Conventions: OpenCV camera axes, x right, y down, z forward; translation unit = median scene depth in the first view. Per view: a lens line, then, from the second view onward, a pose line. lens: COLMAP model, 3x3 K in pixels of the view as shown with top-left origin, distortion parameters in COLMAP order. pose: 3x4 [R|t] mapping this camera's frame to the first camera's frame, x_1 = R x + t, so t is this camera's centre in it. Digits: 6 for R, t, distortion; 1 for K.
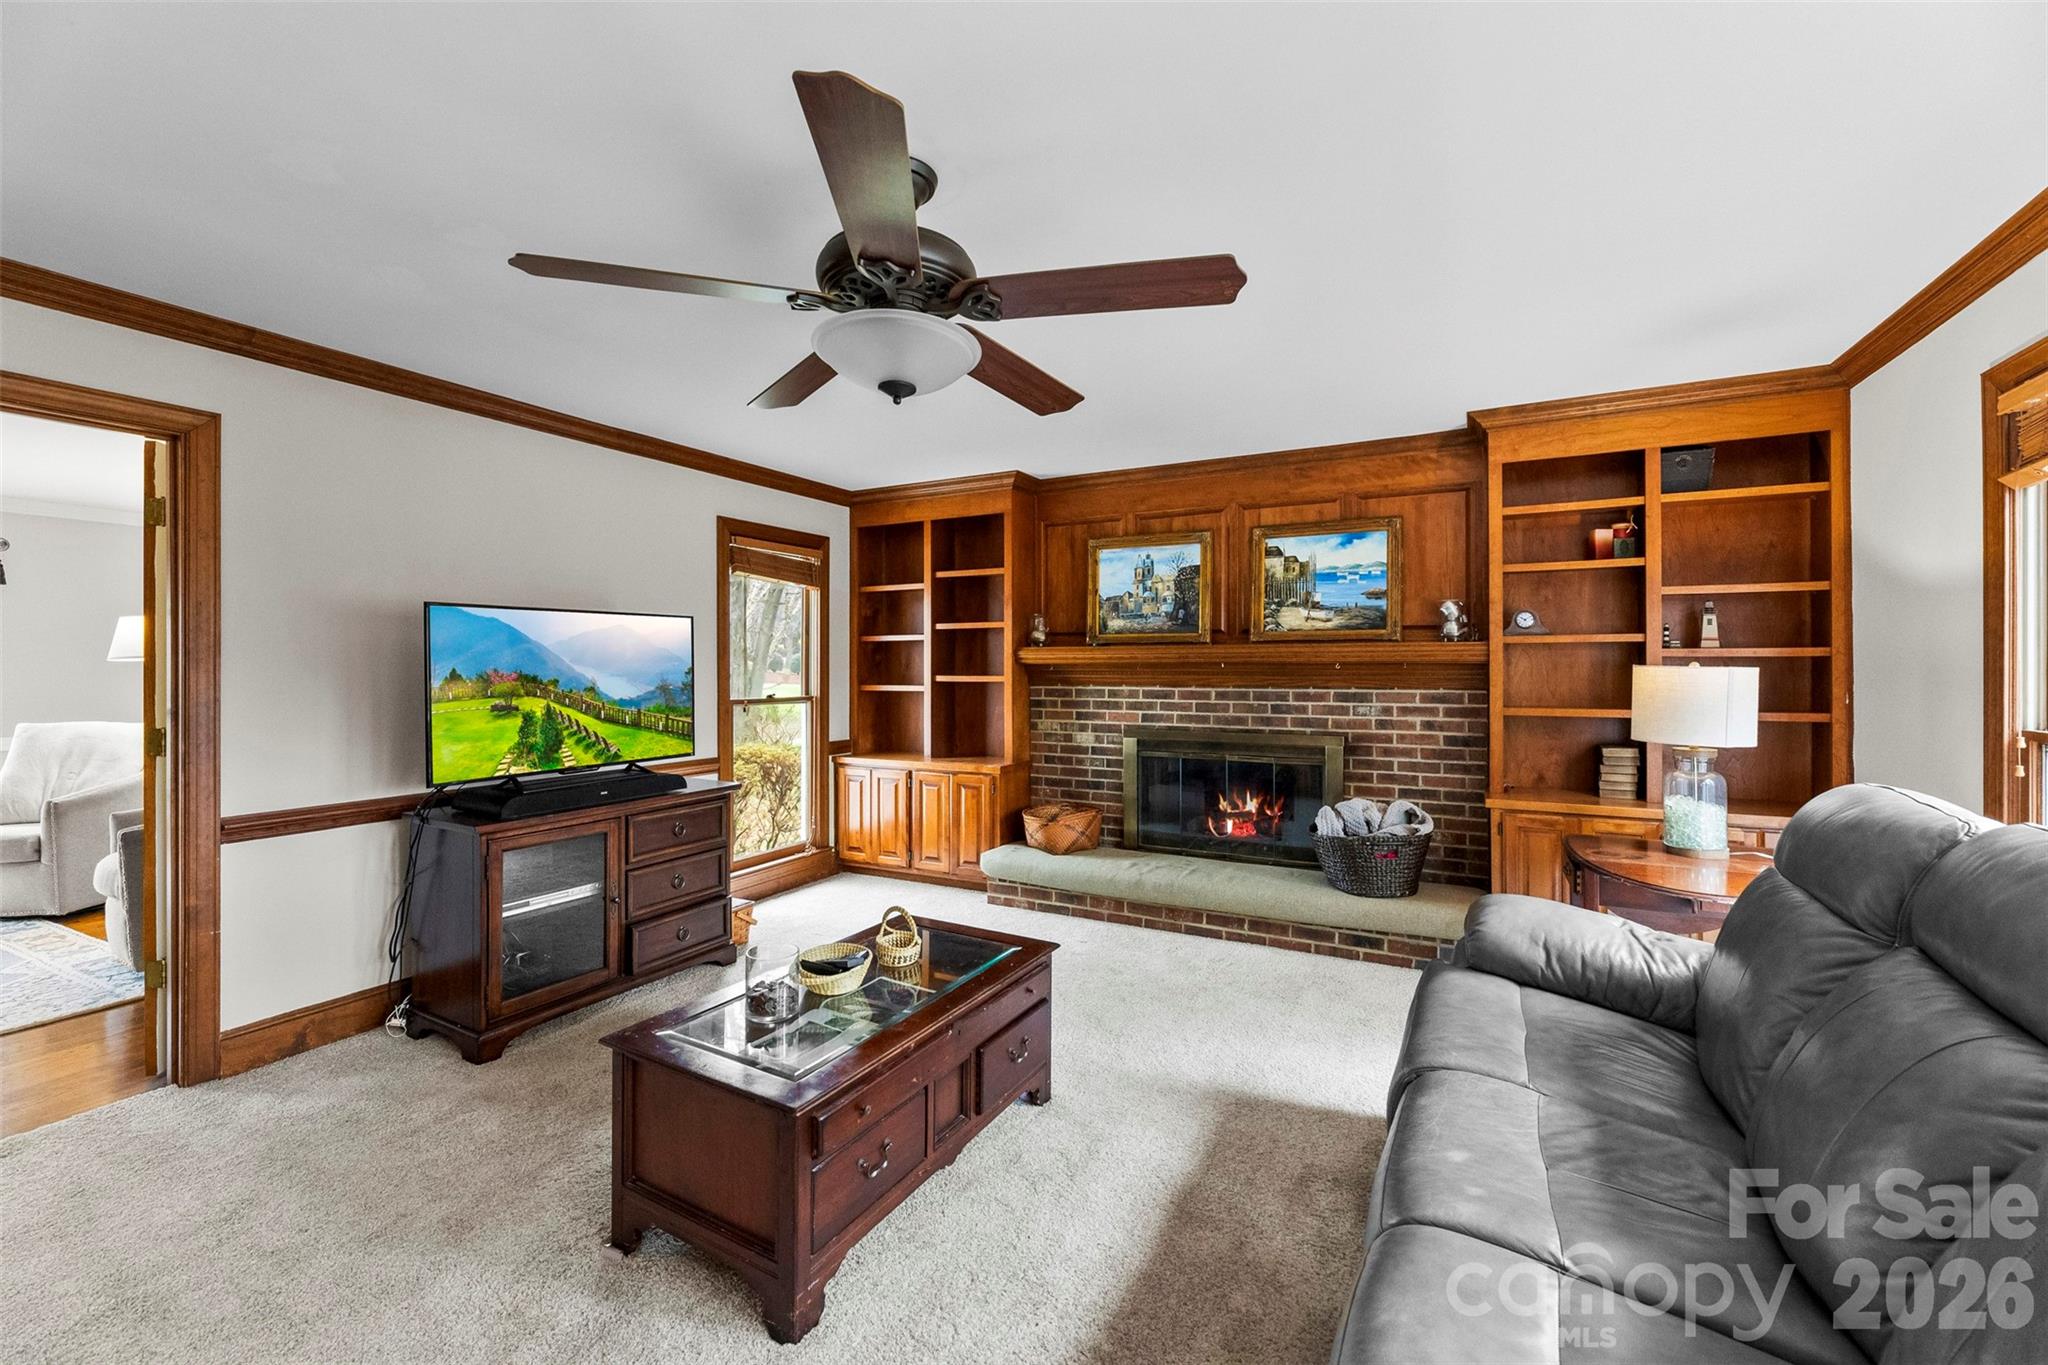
lens RADIAL K [[829.9, 0, 1017.5], [0, 829.9, 660.8], [0, 0, 1]] dist [-0.001232, -0.000143]
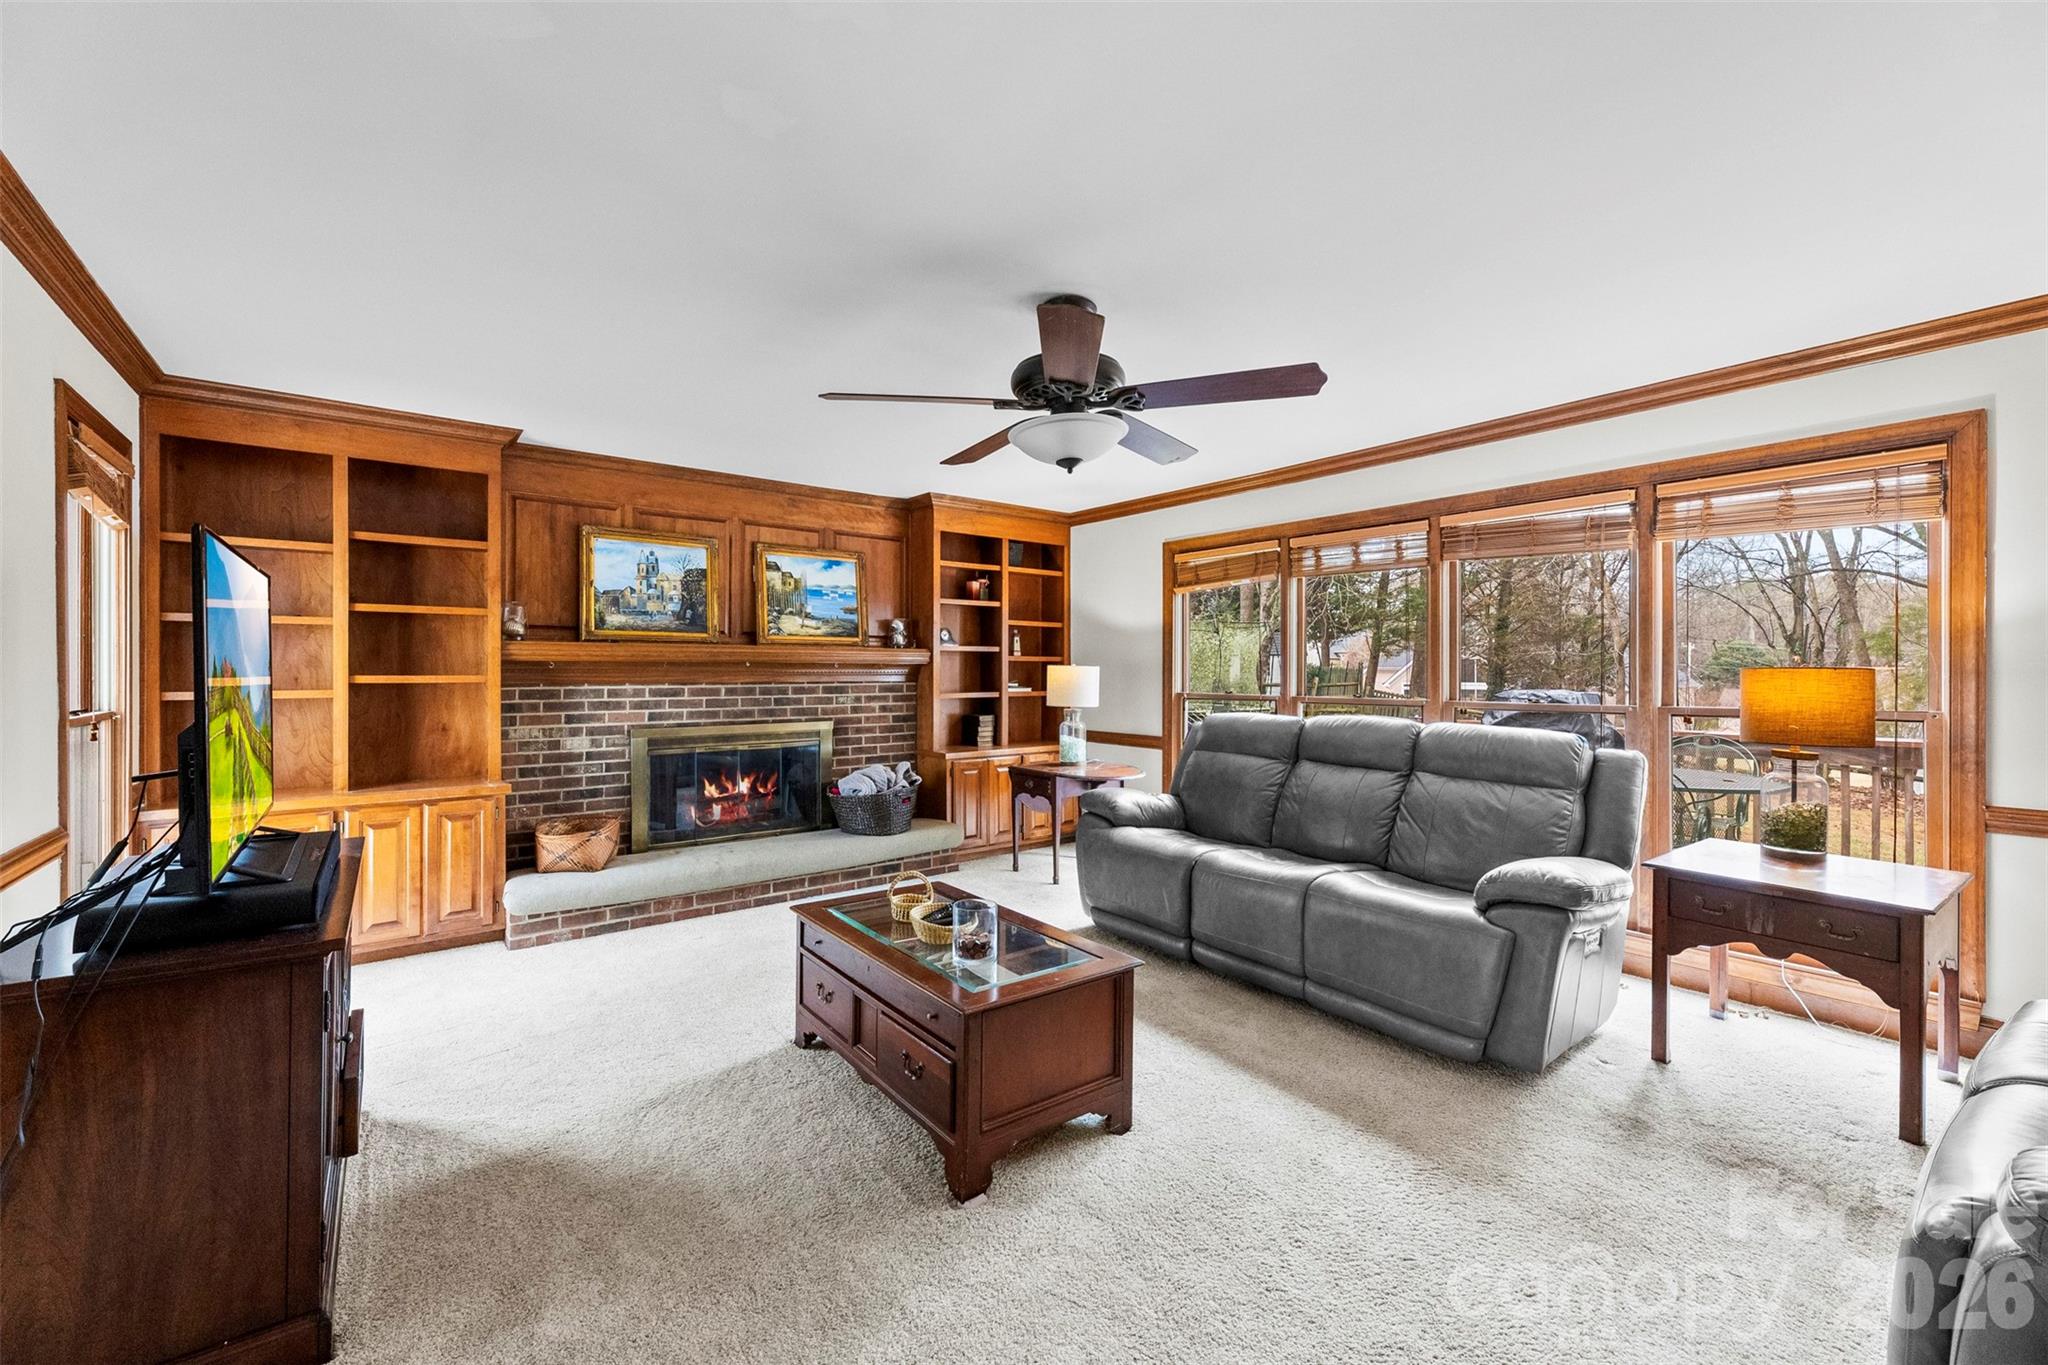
lens RADIAL K [[829.9, 0, 1001.7], [0, 829.9, 670.8], [0, 0, 1]] dist [-0.001232, -0.000143]
pose [[0.415006, -0.003246, 0.909813, -0.594711], [-0.012947, 0.999871, 0.009472, -0.000634], [-0.909726, -0.015710, 0.414911, 0.220331]]
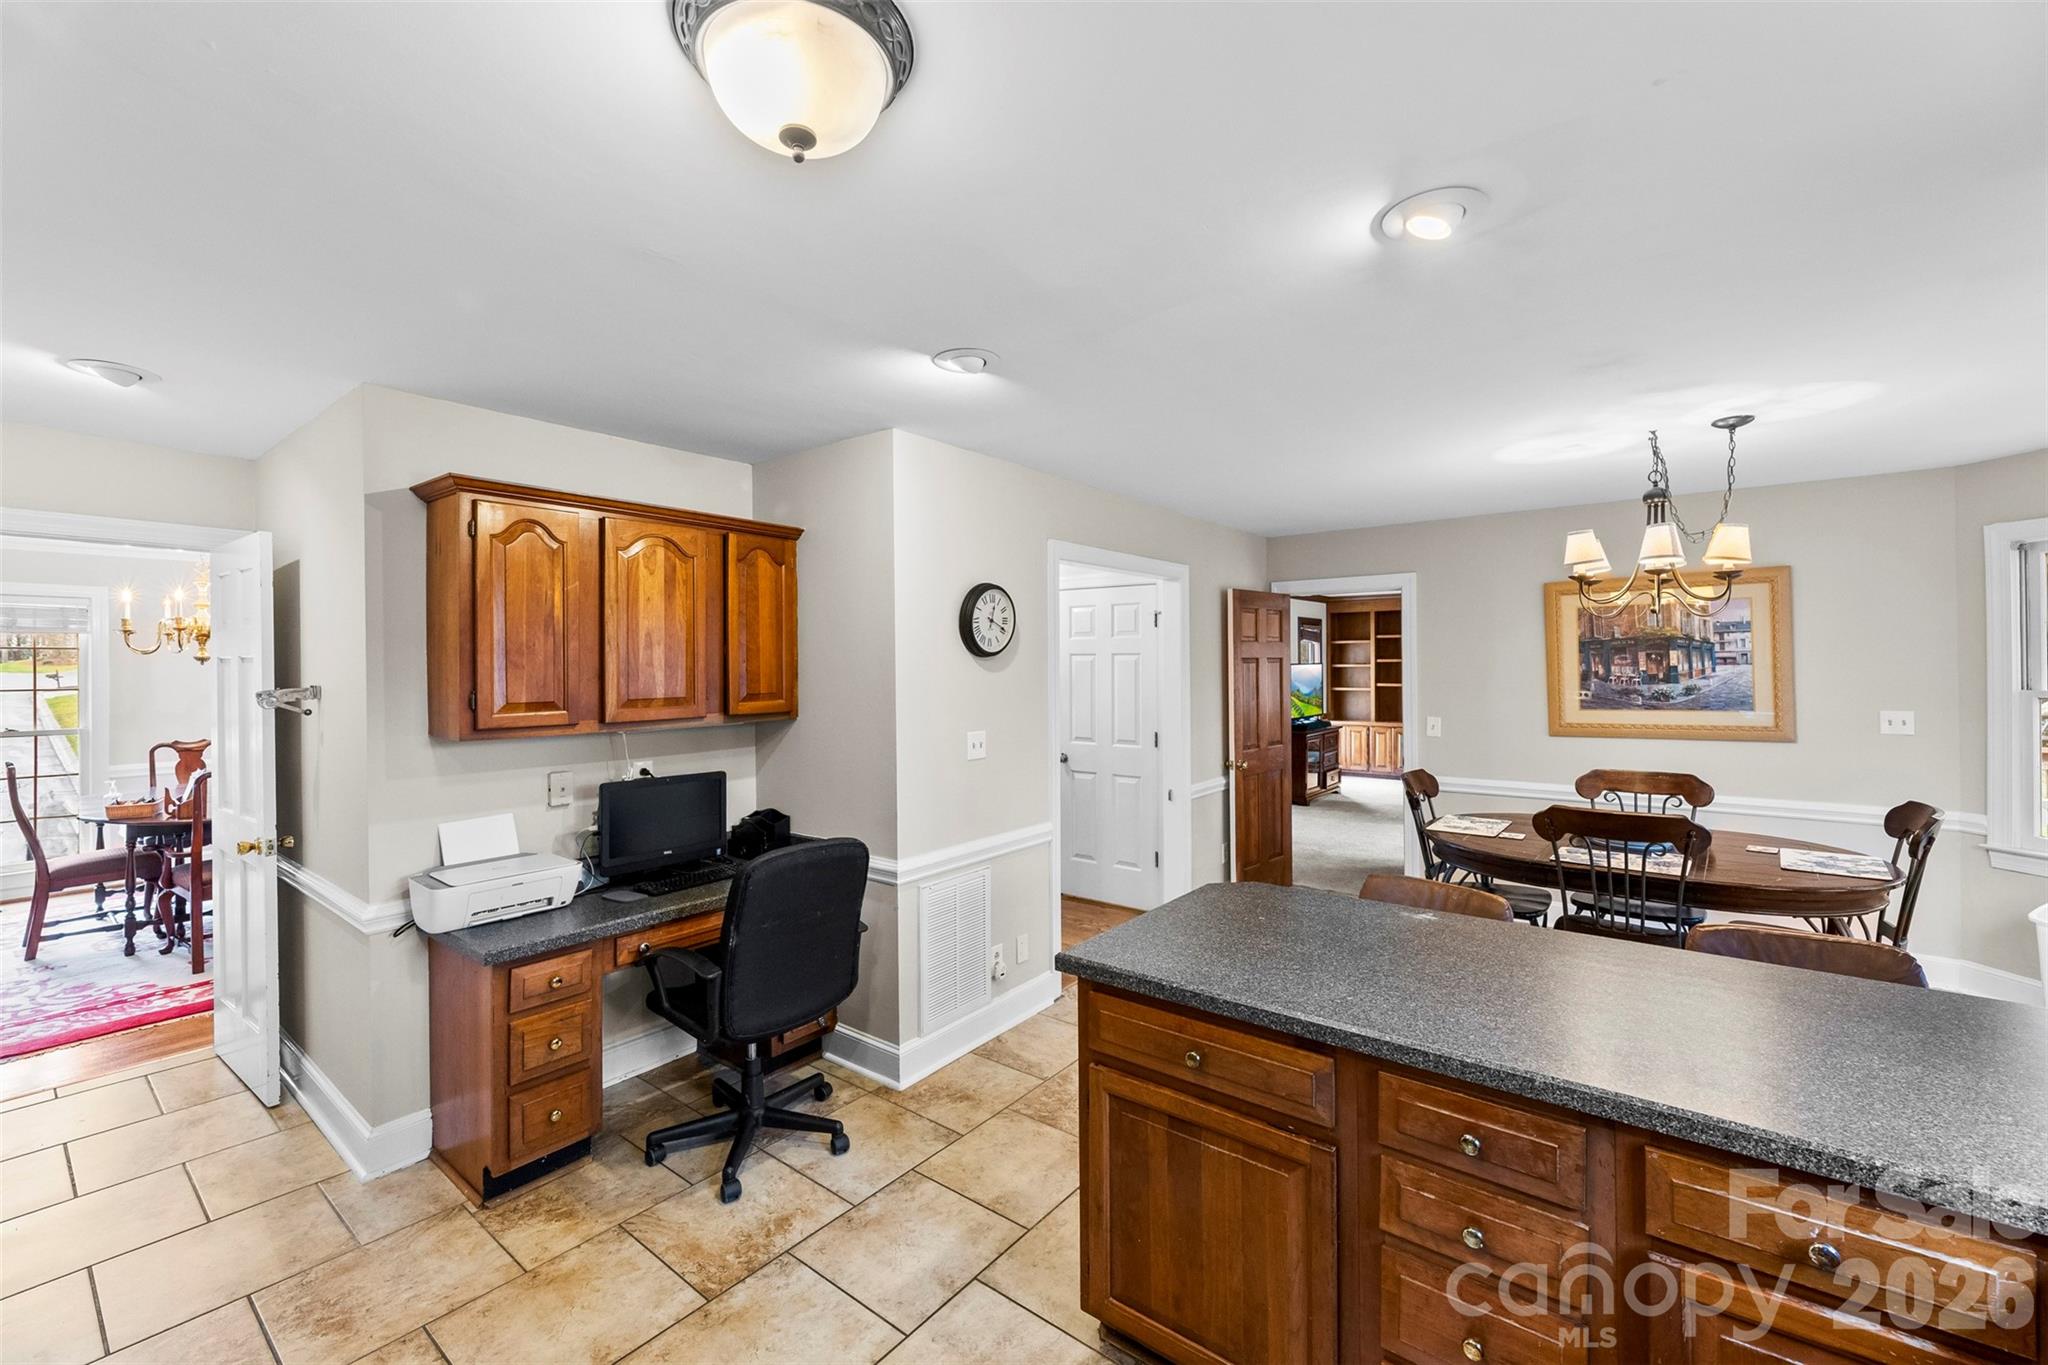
lens RADIAL K [[829.9, 0, 1027.9], [0, 829.9, 664.2], [0, 0, 1]] dist [-0.001232, -0.000143]
pose [[0.984654, -0.002370, -0.174503, -0.703455], [0.003770, 0.999963, 0.007689, -0.060726], [0.174479, -0.008229, 0.984627, -1.460642]]
